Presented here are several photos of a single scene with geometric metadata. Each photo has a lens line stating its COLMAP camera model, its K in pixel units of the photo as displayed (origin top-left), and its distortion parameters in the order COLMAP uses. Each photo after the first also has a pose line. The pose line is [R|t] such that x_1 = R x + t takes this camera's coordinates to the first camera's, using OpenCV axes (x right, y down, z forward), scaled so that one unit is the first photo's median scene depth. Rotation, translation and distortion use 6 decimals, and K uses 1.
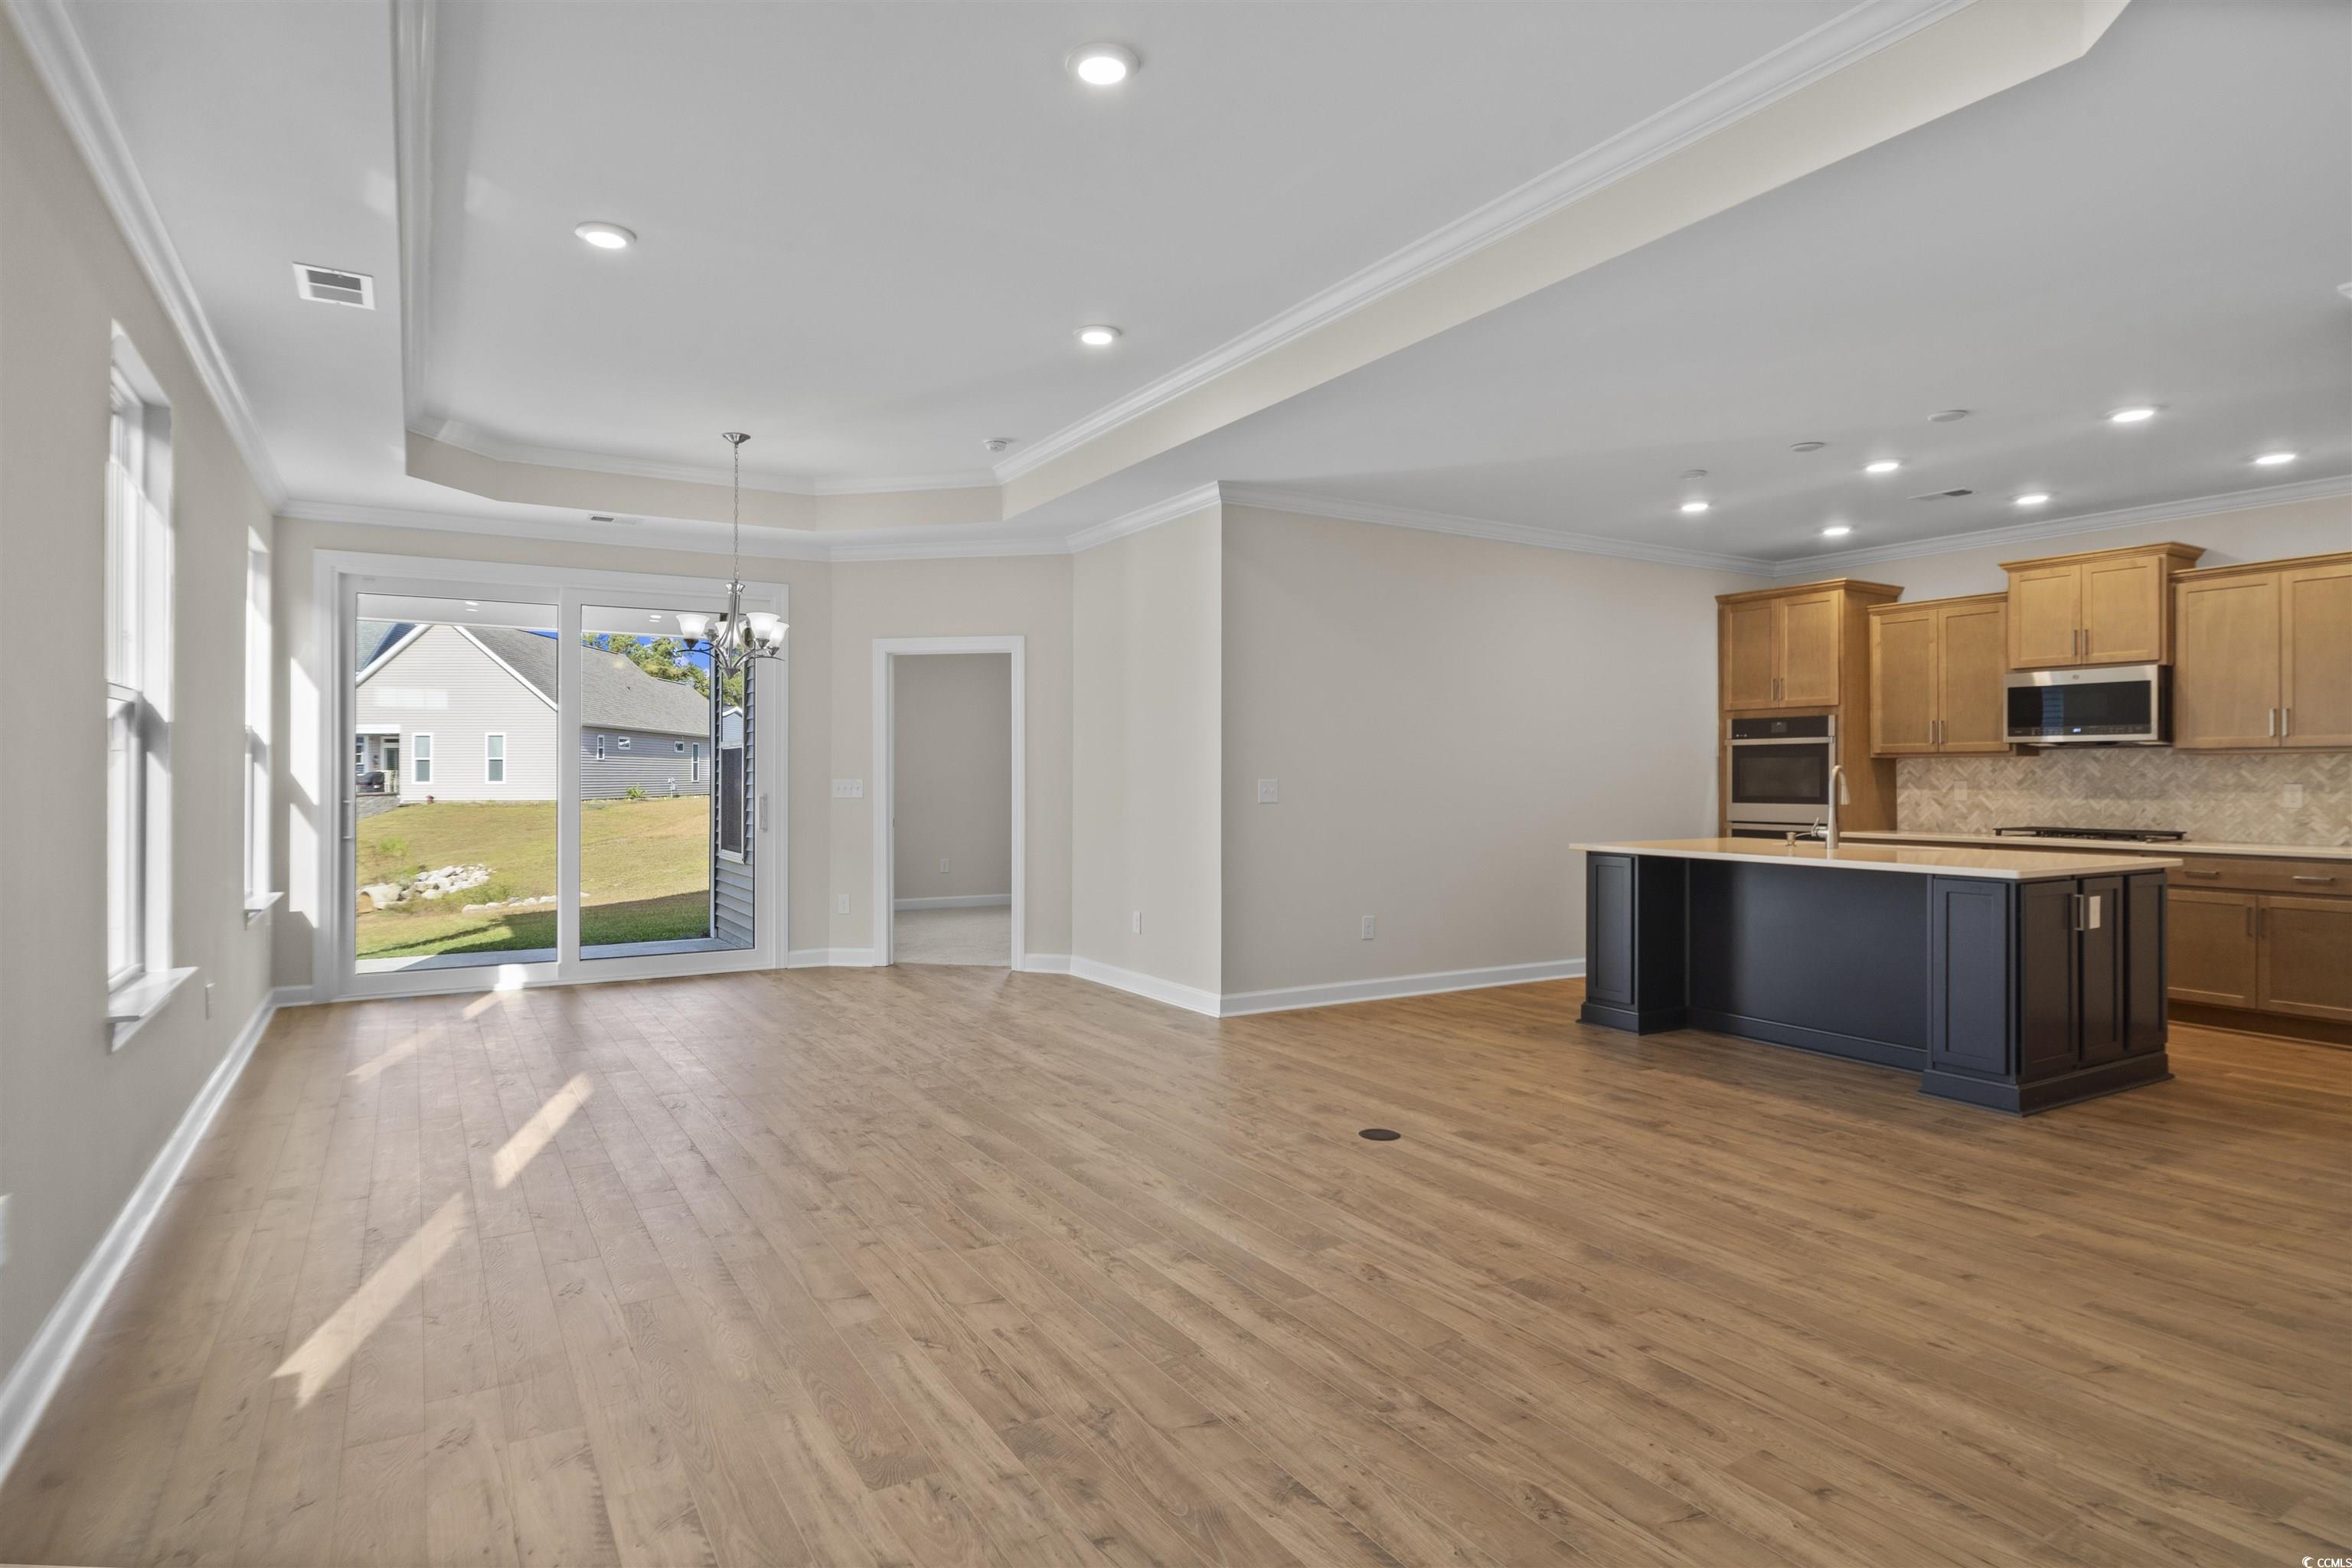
lens RADIAL K [[1285.4, 0, 1156.2], [0, 1285.4, 769.7], [0, 0, 1]] dist [-0.003674, 0.000524]
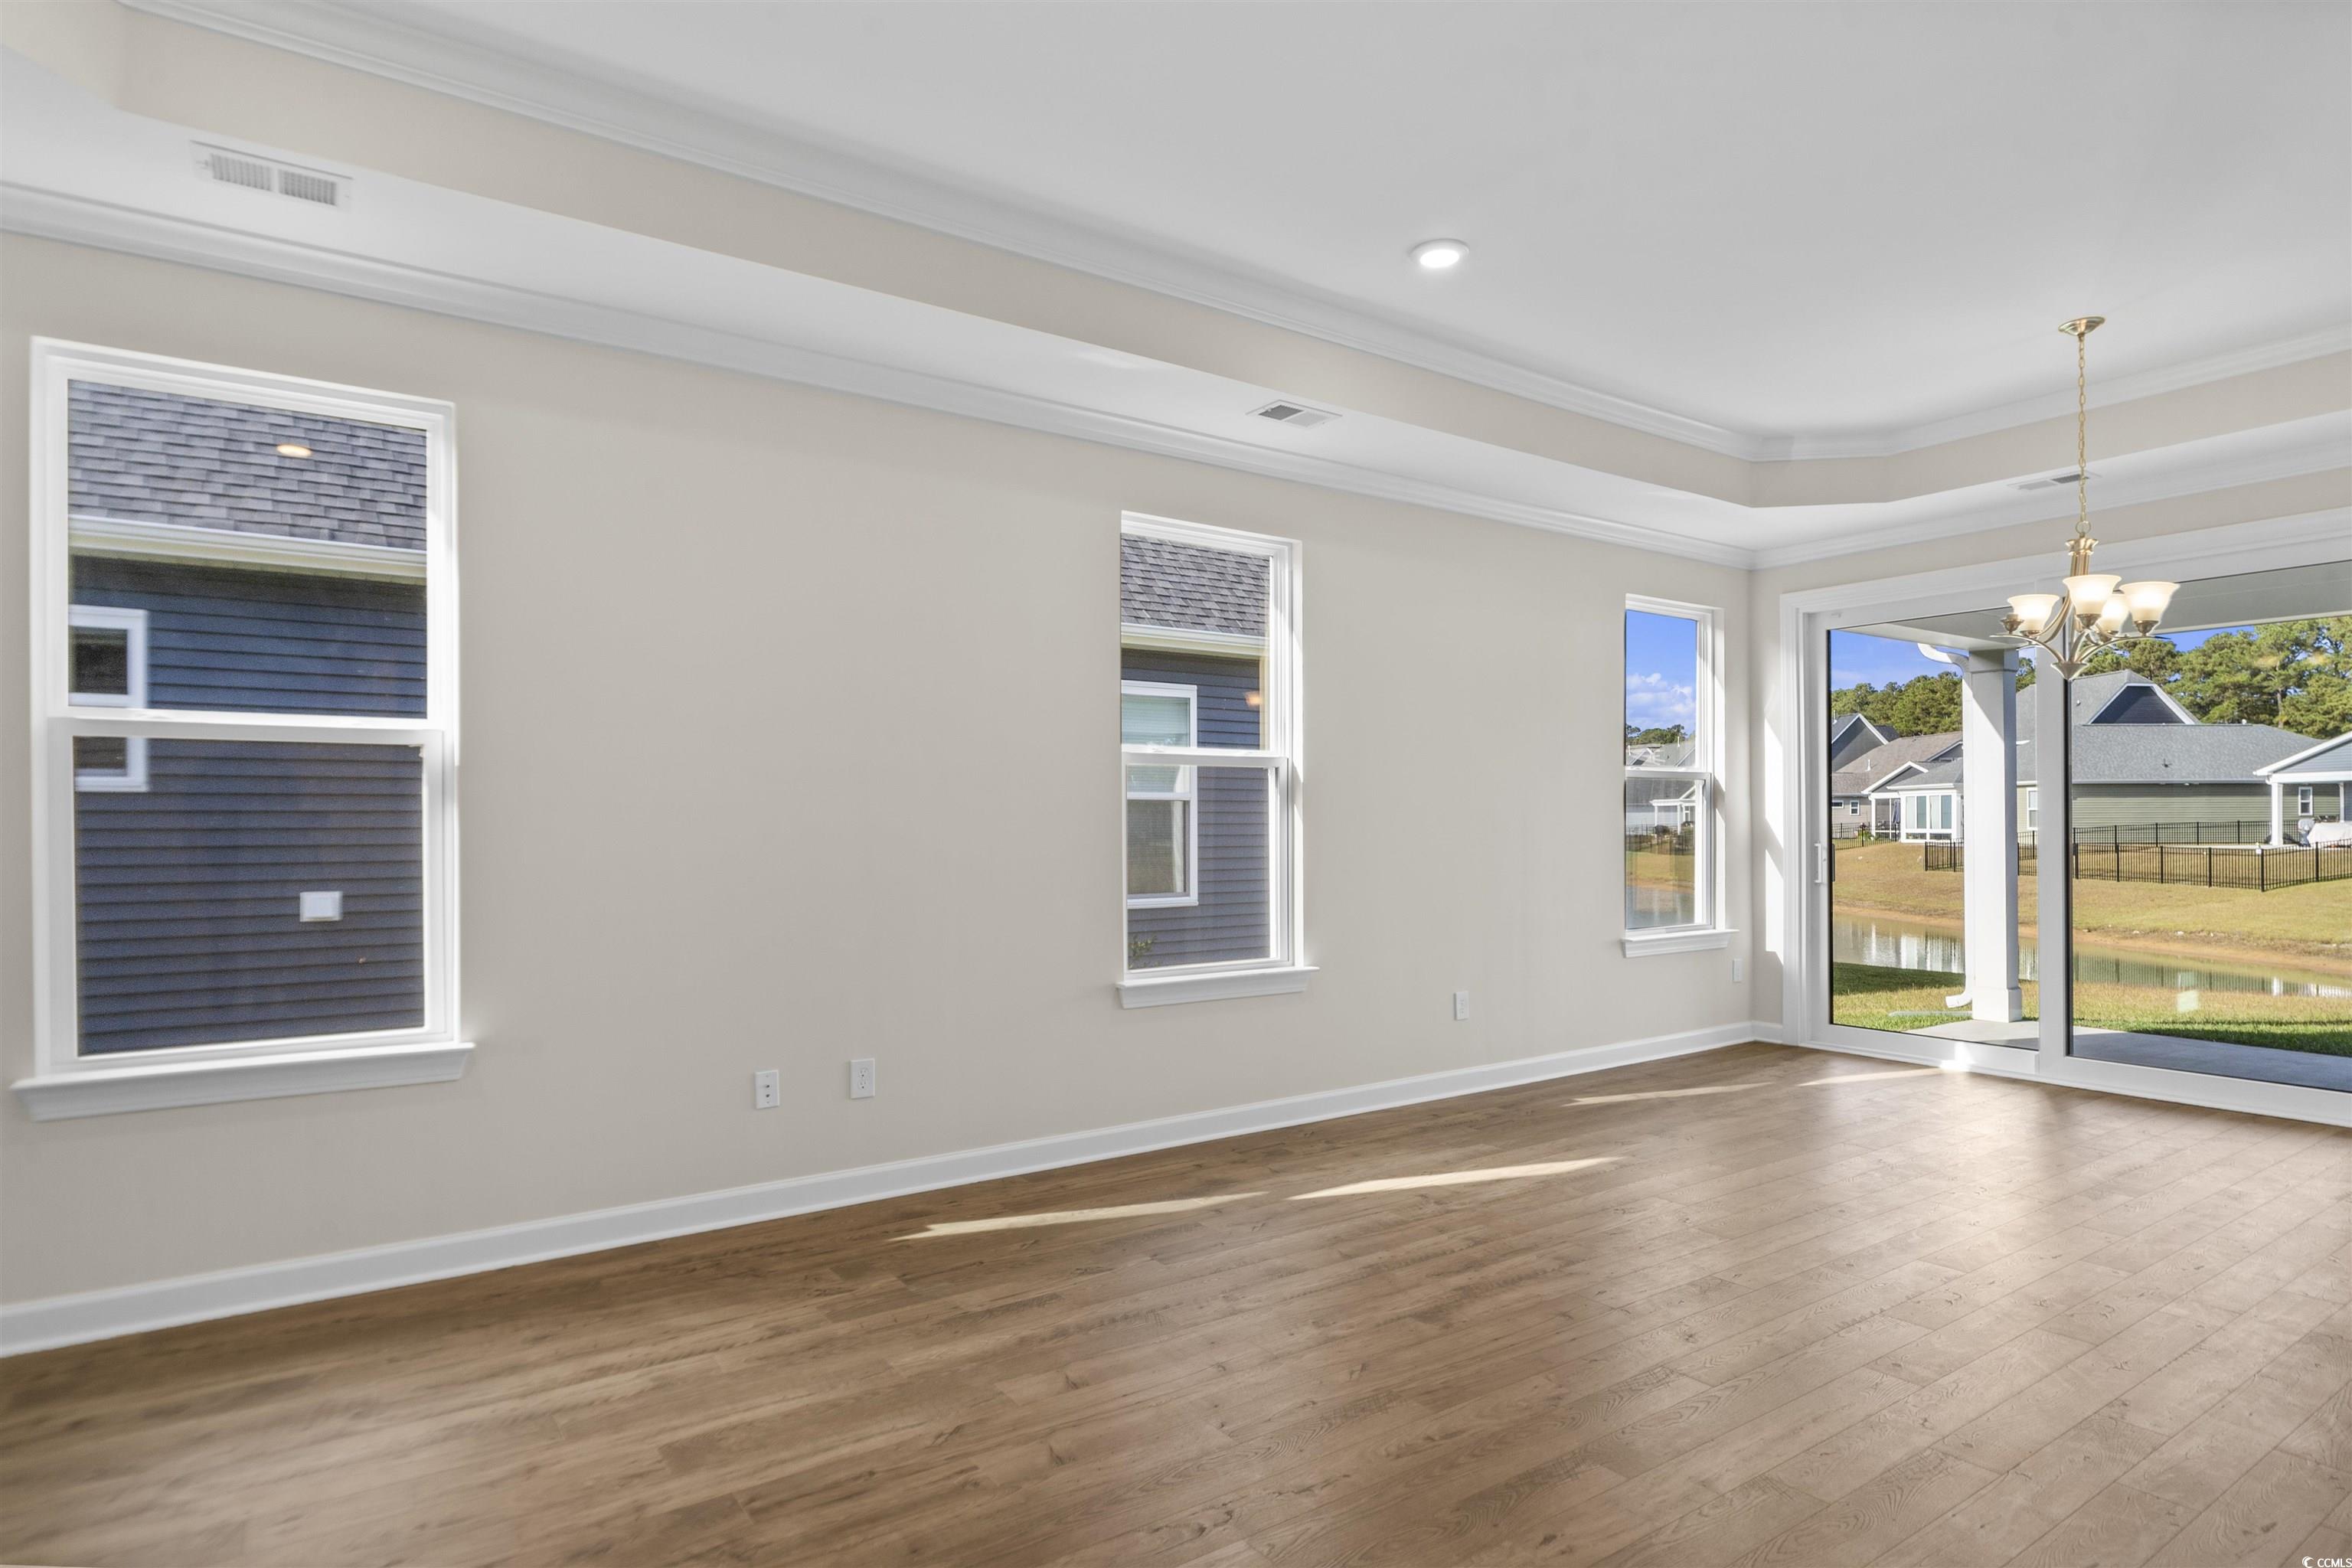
lens RADIAL K [[1285.4, 0, 1182.5], [0, 1285.4, 797.2], [0, 0, 1]] dist [-0.003674, 0.000524]
pose [[0.066945, -0.017626, -0.997601, 0.568703], [0.004865, 0.999838, -0.017339, 0.005670], [0.997745, -0.003693, 0.067020, 0.830844]]
